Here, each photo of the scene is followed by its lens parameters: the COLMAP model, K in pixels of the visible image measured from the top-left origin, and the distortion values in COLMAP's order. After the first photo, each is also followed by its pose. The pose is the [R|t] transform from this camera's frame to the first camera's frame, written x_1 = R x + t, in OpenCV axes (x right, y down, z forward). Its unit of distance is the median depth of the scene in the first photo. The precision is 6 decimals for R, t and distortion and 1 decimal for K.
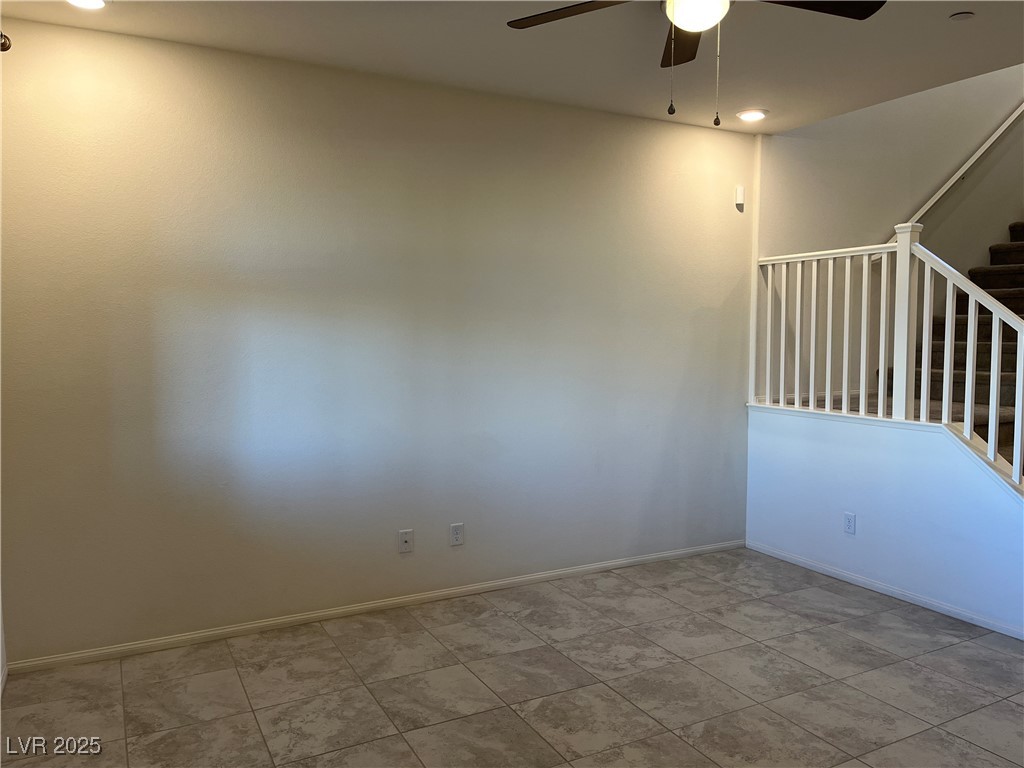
lens RADIAL K [[773.7, 0, 515.0], [0, 773.7, 375.2], [0, 0, 1]] dist [0.030284, -0.032679]
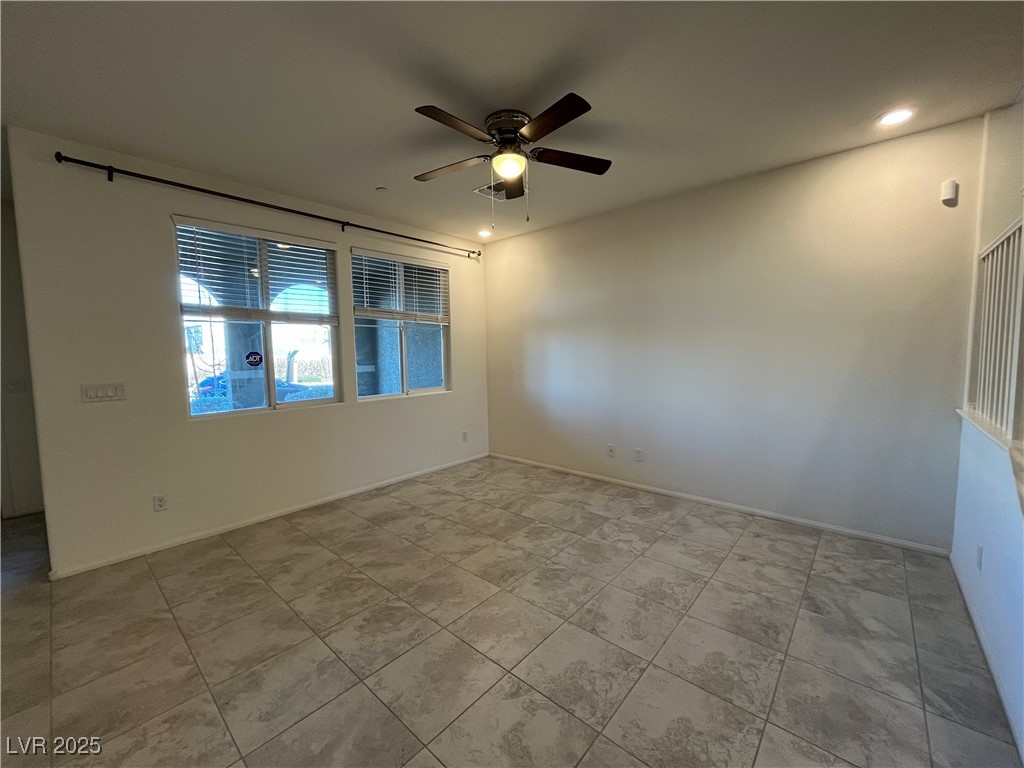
lens RADIAL K [[410.4, 0, 513.7], [0, 410.4, 383.9], [0, 0, 1]] dist [-0.002617, -0.001211]
pose [[0.354637, 0.070241, -0.932362, 0.794981], [-0.039716, 0.997406, 0.060034, -0.004086], [0.934160, 0.015739, 0.356506, 0.444624]]
